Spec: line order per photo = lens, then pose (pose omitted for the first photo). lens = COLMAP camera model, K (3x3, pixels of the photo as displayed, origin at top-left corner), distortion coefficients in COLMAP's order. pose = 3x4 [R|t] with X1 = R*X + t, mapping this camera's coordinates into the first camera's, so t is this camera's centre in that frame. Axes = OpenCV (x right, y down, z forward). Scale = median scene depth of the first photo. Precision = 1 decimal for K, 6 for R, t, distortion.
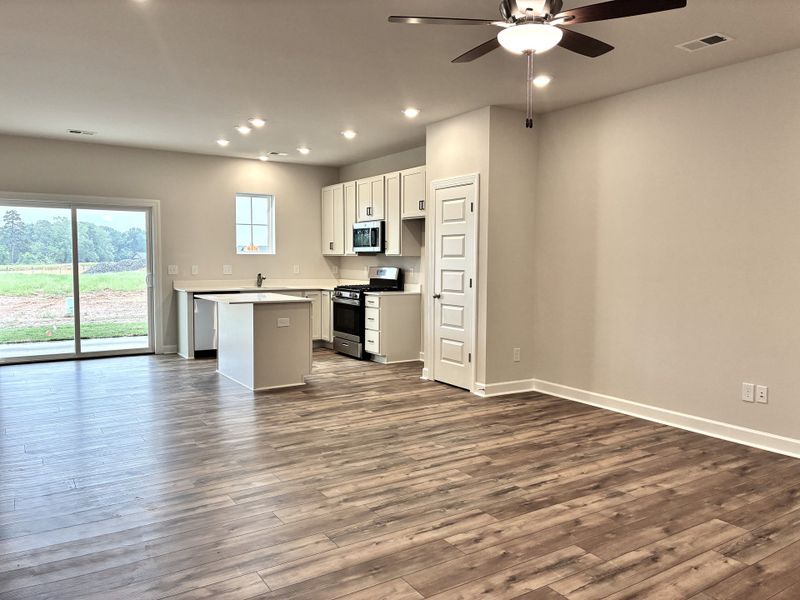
lens RADIAL K [[610.1, 0, 406.3], [0, 610.1, 291.9], [0, 0, 1]] dist [0.045876, -0.053489]
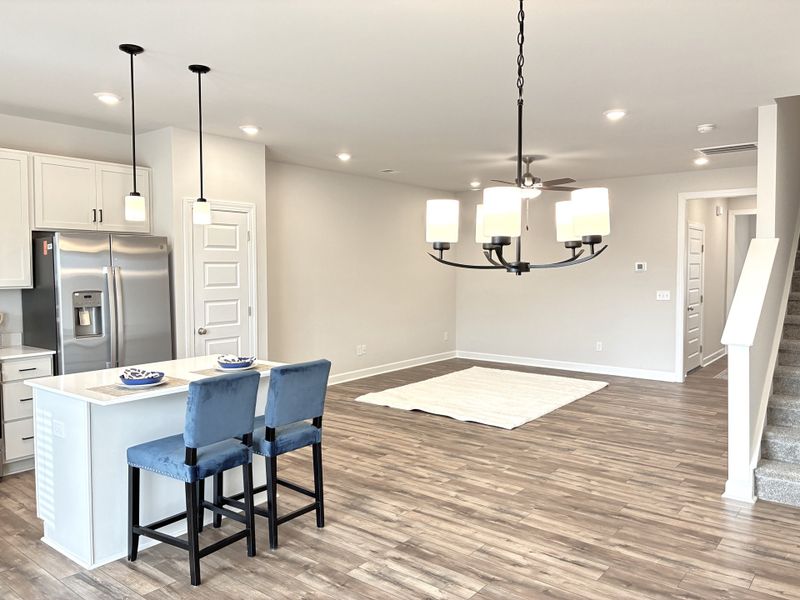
lens RADIAL K [[610.1, 0, 401.1], [0, 610.1, 294.7], [0, 0, 1]] dist [0.045876, -0.053489]
pose [[-0.316293, -0.050464, 0.947318, -1.044011], [0.054310, 0.995983, 0.071190, -0.112576], [-0.947106, 0.073966, -0.312282, 1.215718]]
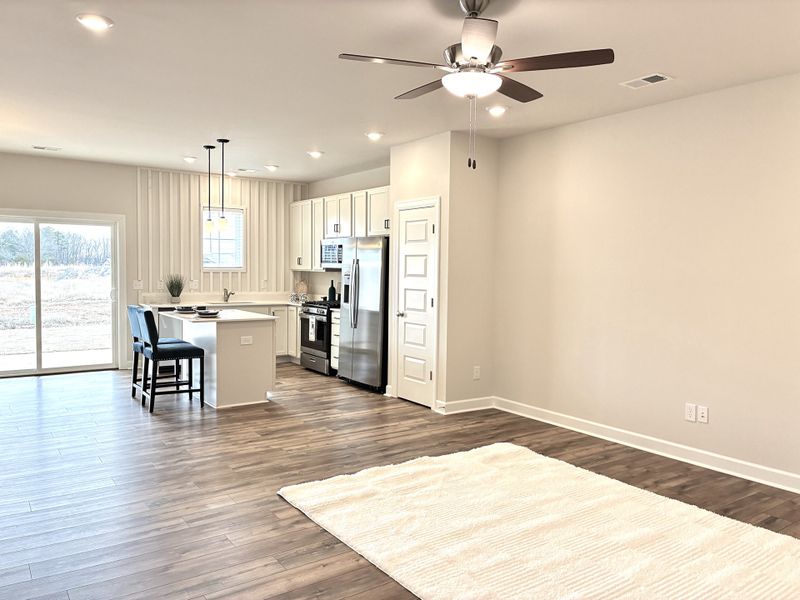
lens RADIAL K [[610.1, 0, 405.0], [0, 610.1, 294.6], [0, 0, 1]] dist [0.045876, -0.053489]
pose [[0.999201, 0.006202, 0.039493, 0.022708], [-0.005718, 0.999907, -0.012356, -0.017749], [-0.039566, 0.012120, 0.999143, -0.022794]]
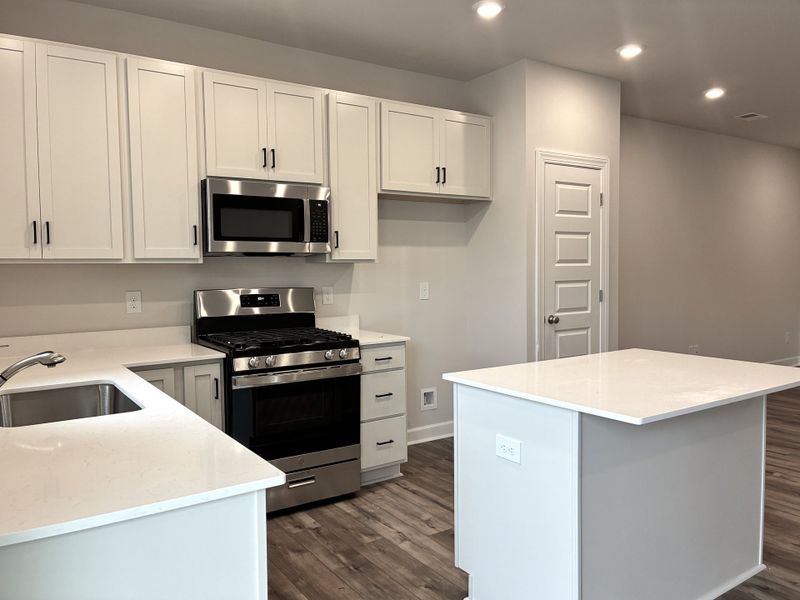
lens RADIAL K [[610.1, 0, 398.9], [0, 610.1, 300.5], [0, 0, 1]] dist [0.045876, -0.053489]
pose [[-0.007411, -0.060670, 0.998130, -0.765913], [0.068298, 0.995796, 0.061035, -0.083794], [-0.997637, 0.068622, -0.003236, 1.425592]]
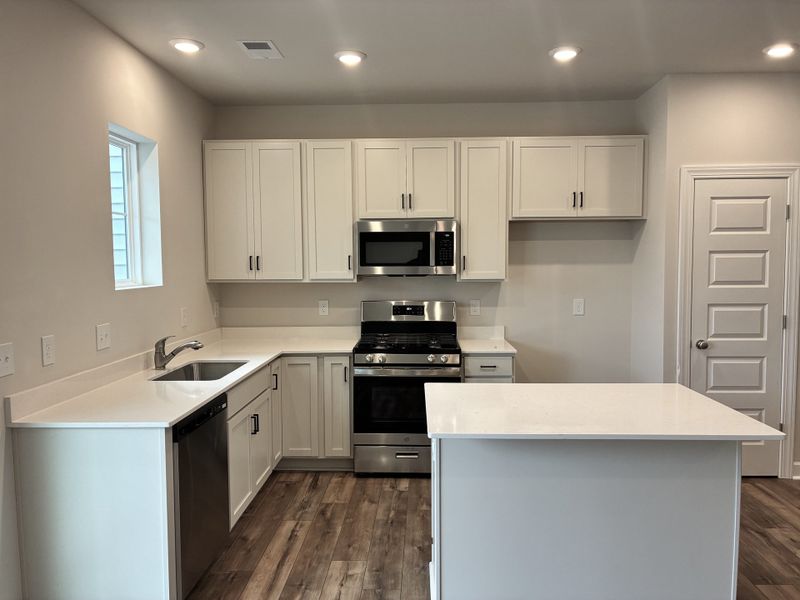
lens RADIAL K [[609.5, 0, 398.7], [0, 609.5, 293.6], [0, 0, 1]] dist [0.025494, -0.020619]
pose [[0.580247, -0.056183, 0.812500, -0.796152], [0.056889, 0.997977, 0.028382, -0.102626], [-0.812451, 0.029754, 0.582269, 1.072069]]
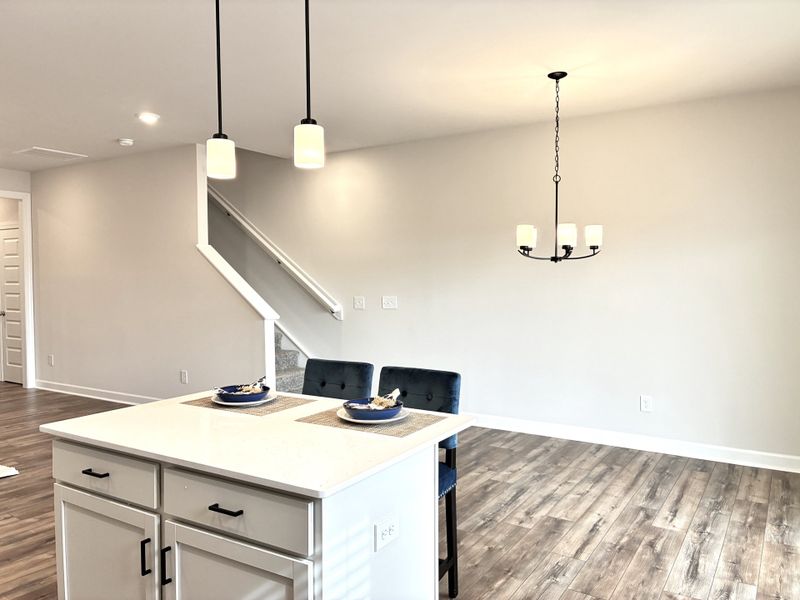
lens RADIAL K [[610.1, 0, 401.4], [0, 610.1, 300.3], [0, 0, 1]] dist [0.045876, -0.053489]
pose [[-0.910914, 0.011164, -0.412446, -0.228585], [-0.028440, 0.995557, 0.089759, -0.112024], [0.411615, 0.093493, -0.906549, 1.658009]]
